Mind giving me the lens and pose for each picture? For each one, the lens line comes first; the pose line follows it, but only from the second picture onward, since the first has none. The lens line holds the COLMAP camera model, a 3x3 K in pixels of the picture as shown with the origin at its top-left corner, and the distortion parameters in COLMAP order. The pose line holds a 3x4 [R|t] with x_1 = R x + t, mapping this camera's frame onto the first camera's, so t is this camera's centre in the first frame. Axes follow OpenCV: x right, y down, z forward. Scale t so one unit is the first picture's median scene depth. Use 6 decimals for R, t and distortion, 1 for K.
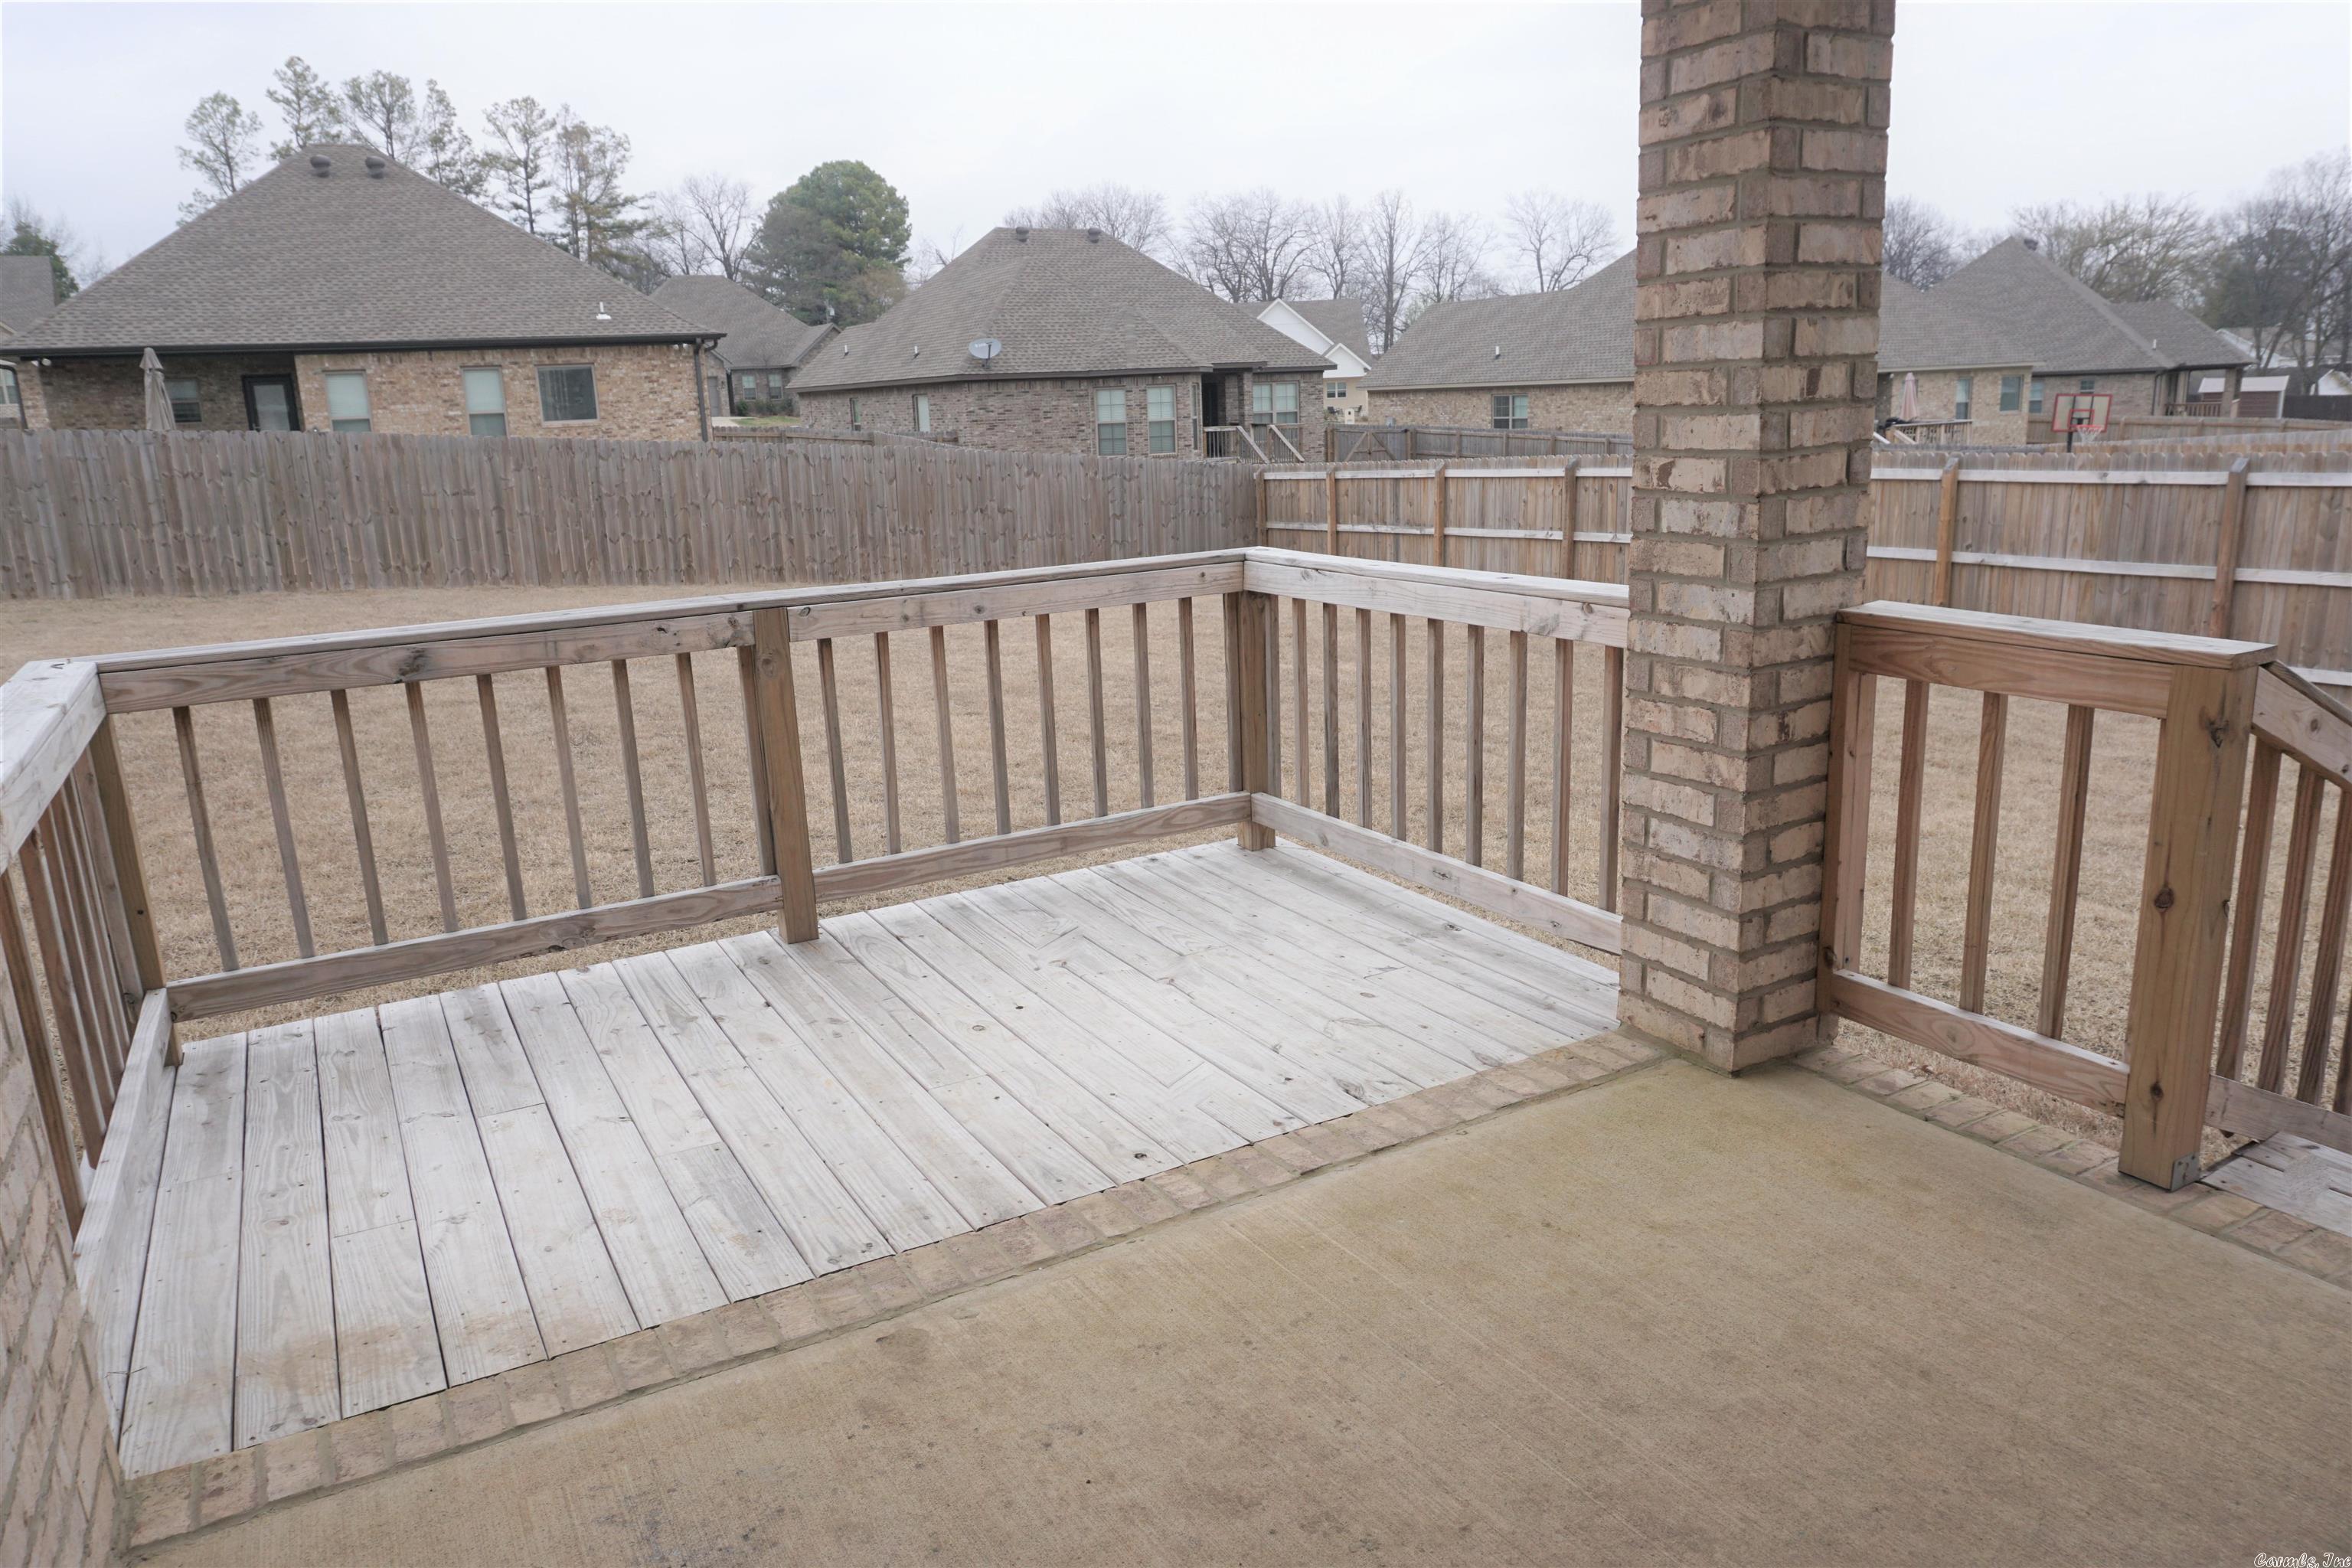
lens RADIAL K [[1590.5, 0, 1176.7], [0, 1590.5, 768.8], [0, 0, 1]] dist [-0.045151, 0.037155]
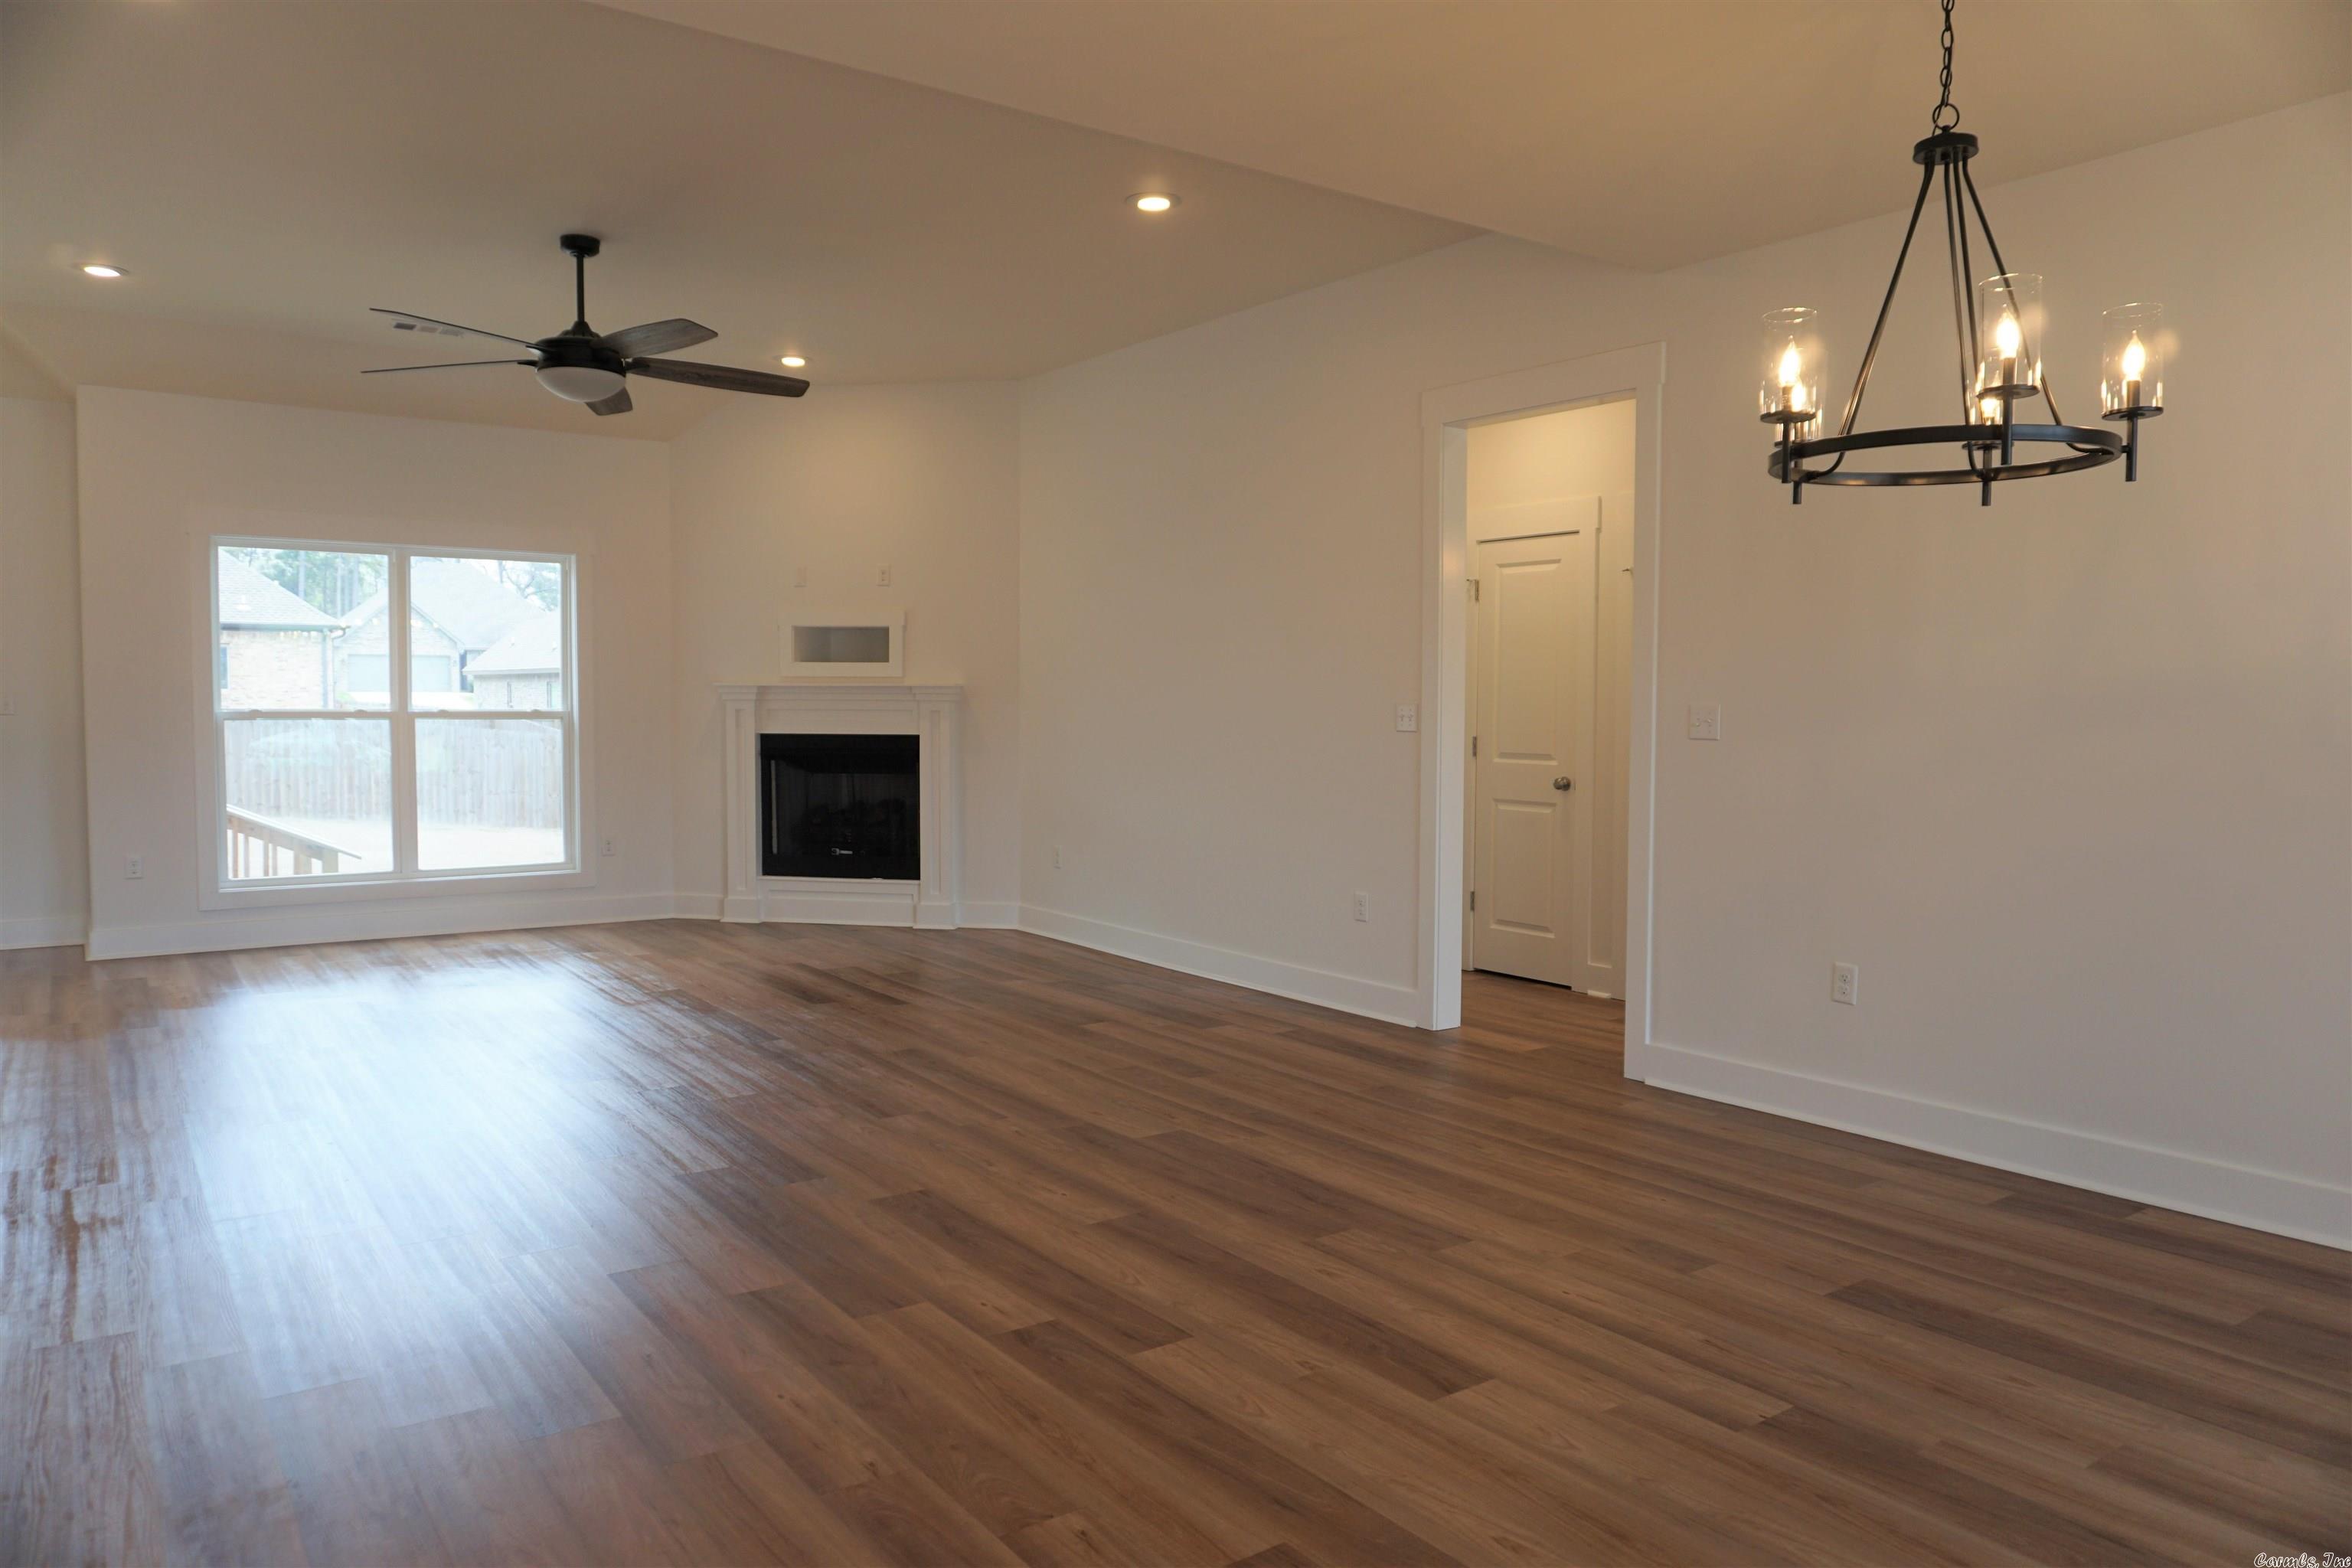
lens RADIAL K [[1590.5, 0, 1175.1], [0, 1590.5, 776.9], [0, 0, 1]] dist [-0.045151, 0.037155]
pose [[0.992993, 0.039855, 0.111250, 0.308140], [-0.019175, 0.983276, -0.181107, 0.065316], [-0.116607, 0.177705, 0.977151, -0.336031]]
